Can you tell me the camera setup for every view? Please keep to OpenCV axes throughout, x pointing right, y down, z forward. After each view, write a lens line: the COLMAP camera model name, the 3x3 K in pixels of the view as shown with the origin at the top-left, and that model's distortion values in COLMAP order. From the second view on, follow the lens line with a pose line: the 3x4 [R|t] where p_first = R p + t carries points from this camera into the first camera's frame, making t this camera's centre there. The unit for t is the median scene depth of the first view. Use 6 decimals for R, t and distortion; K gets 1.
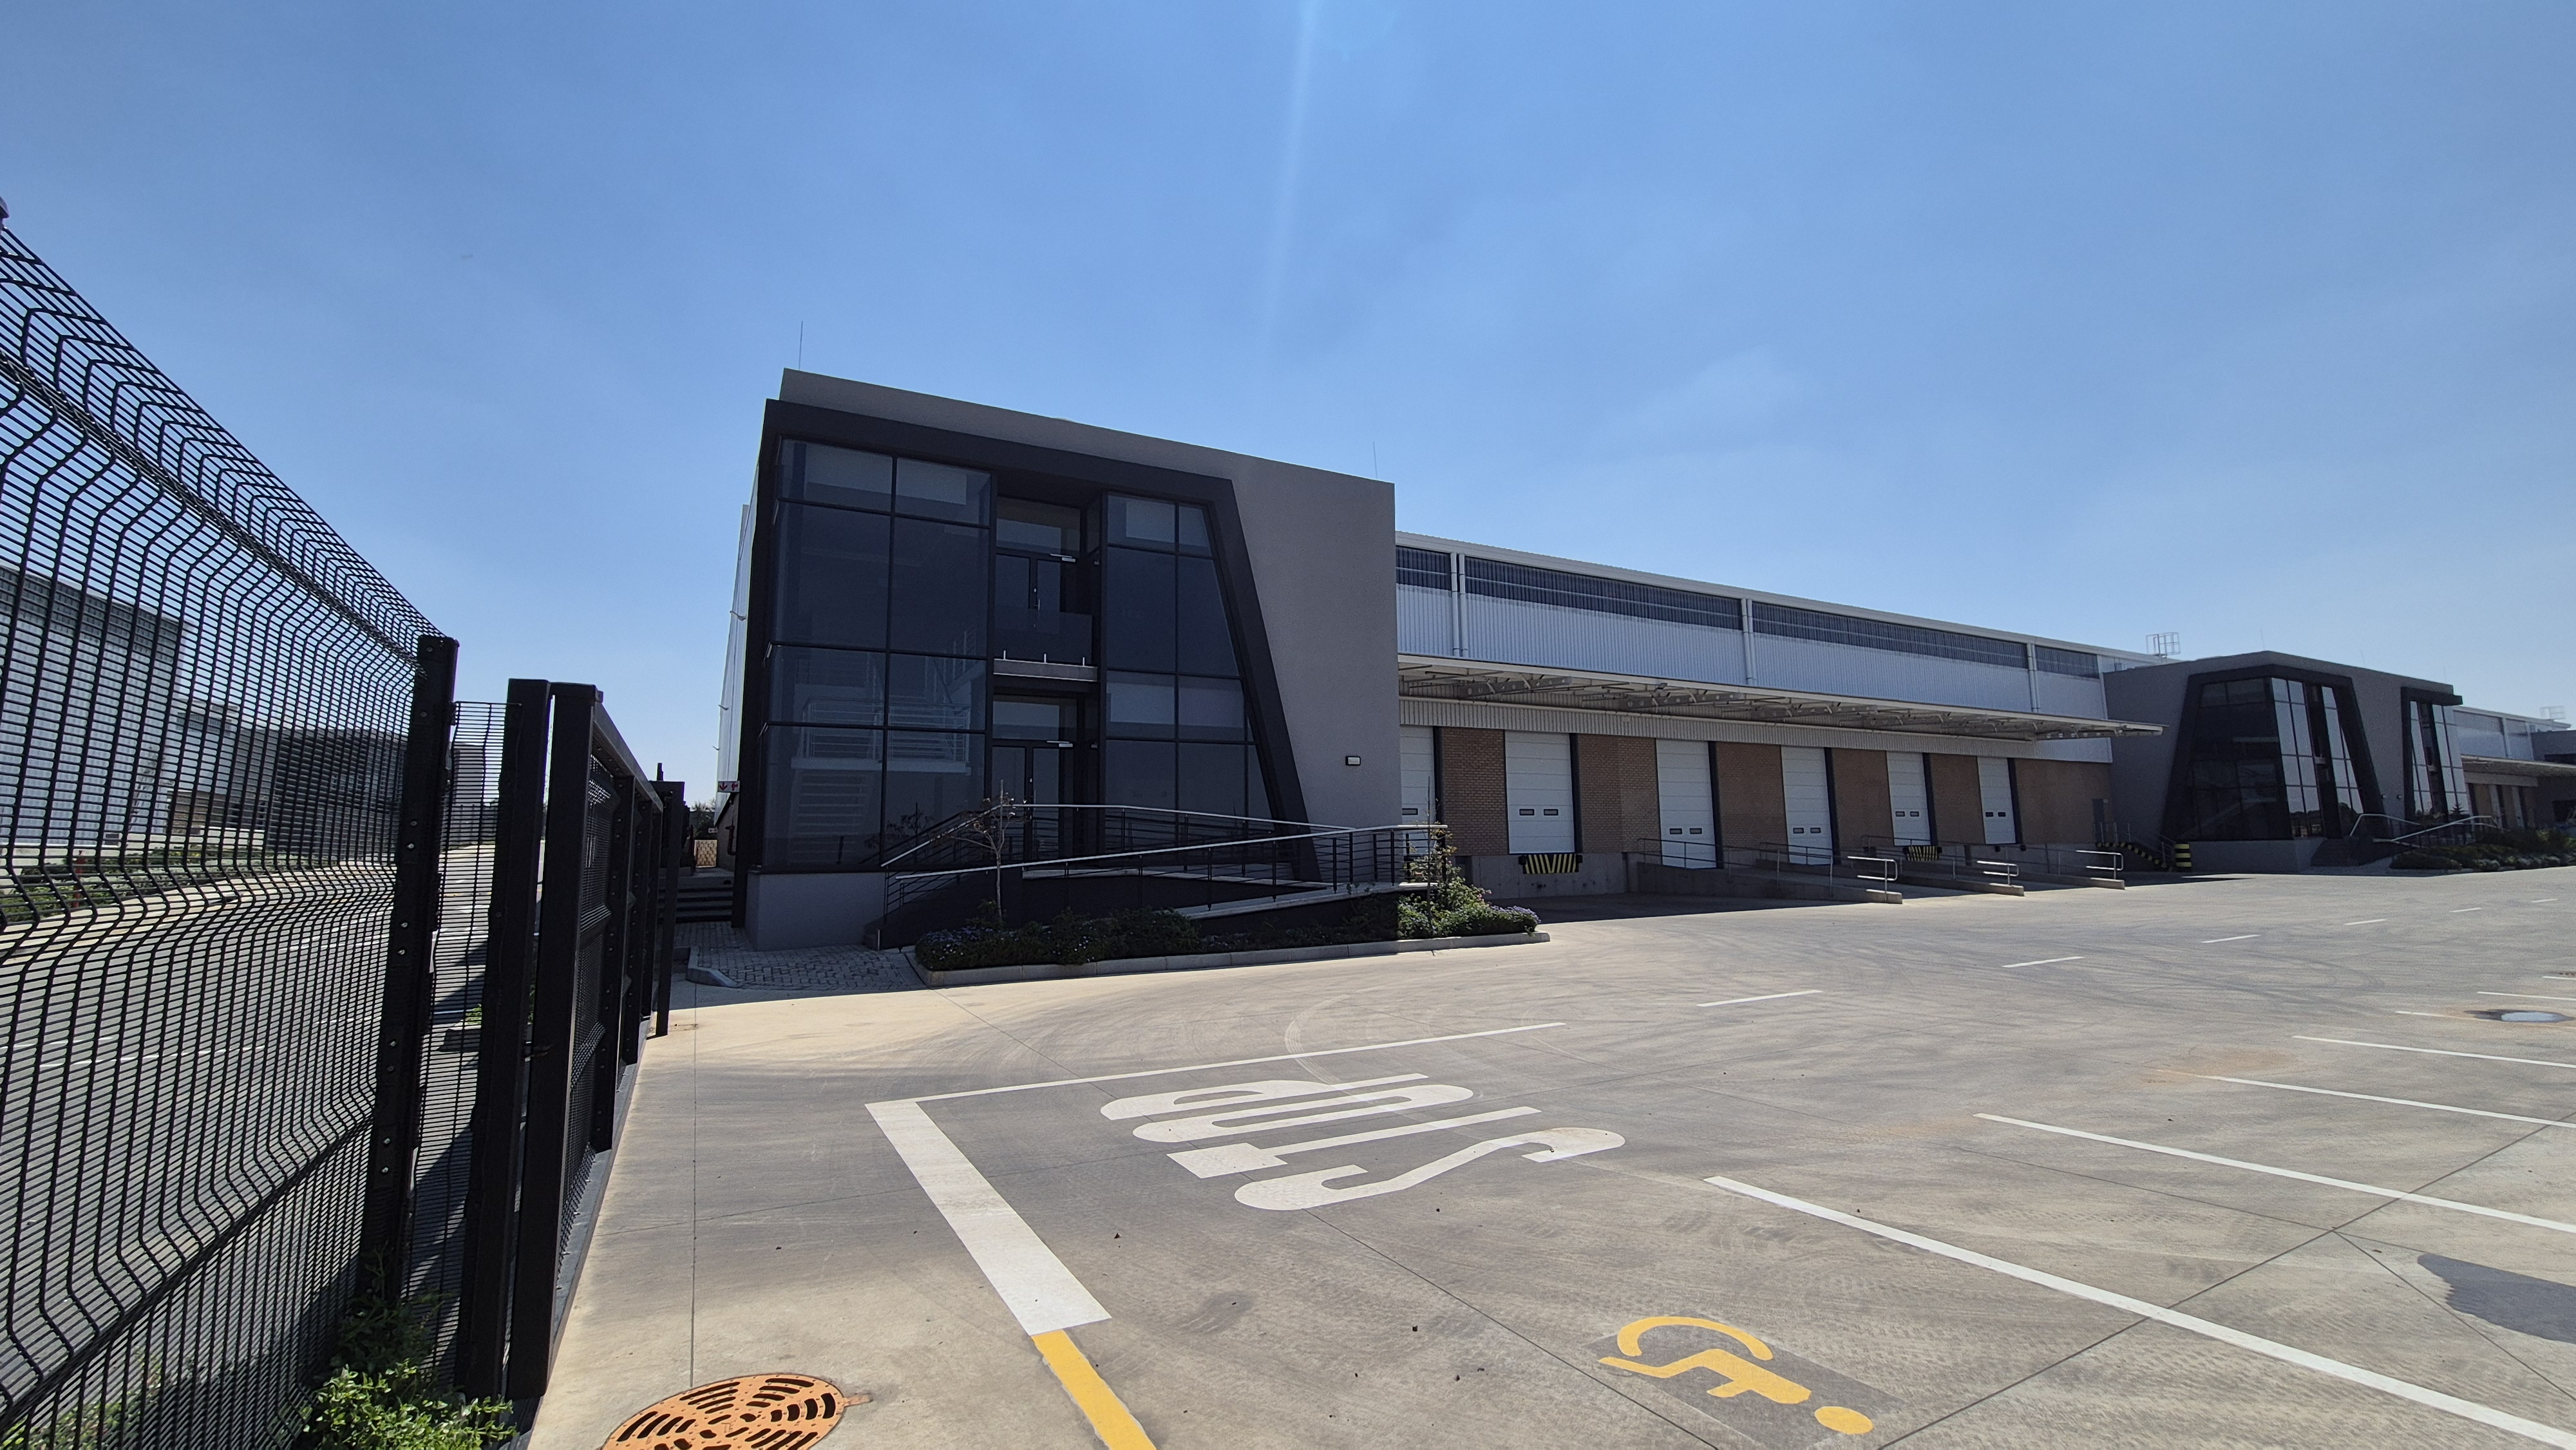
lens RADIAL K [[1042.1, 0, 1288.0], [0, 1042.1, 725.0], [0, 0, 1]] dist [-0.001992, -0.000163]
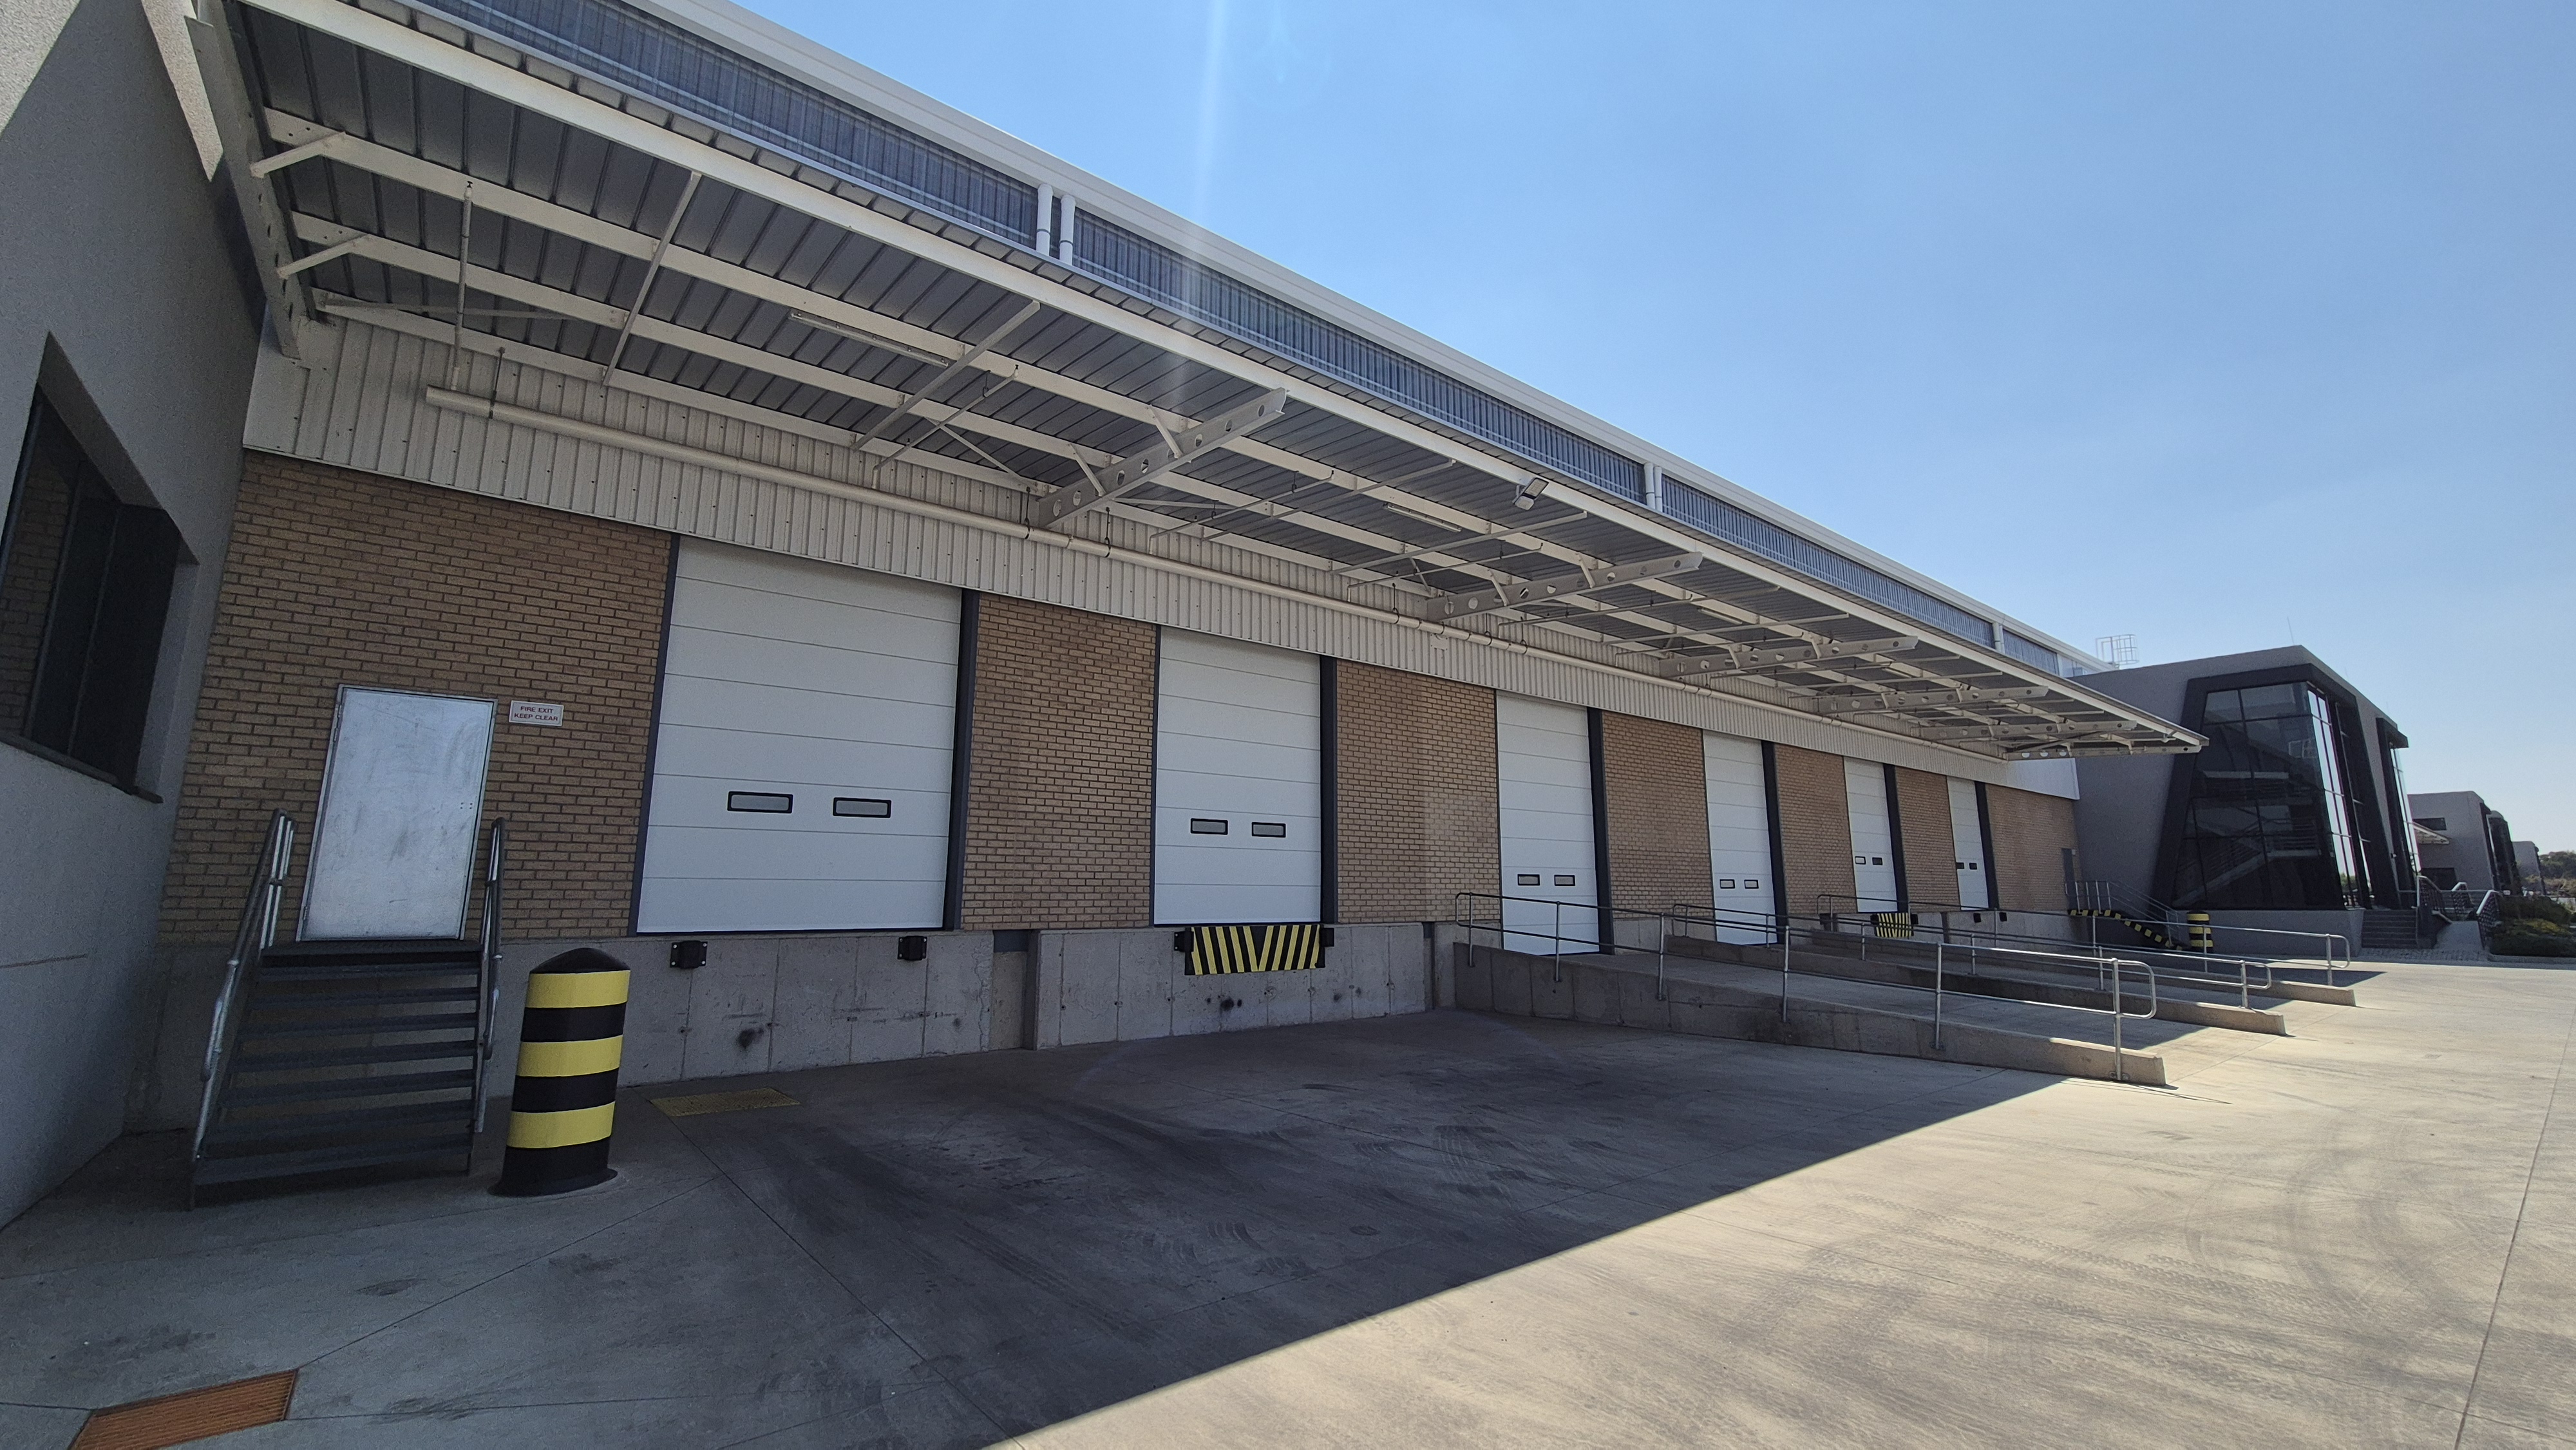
lens RADIAL K [[1042.1, 0, 1288.0], [0, 1042.1, 725.0], [0, 0, 1]] dist [-0.001992, -0.000163]
pose [[0.986120, 0.041849, 0.160673, 0.195202], [-0.034022, 0.998111, -0.051157, 0.064343], [-0.162511, 0.044981, 0.985681, 0.584507]]
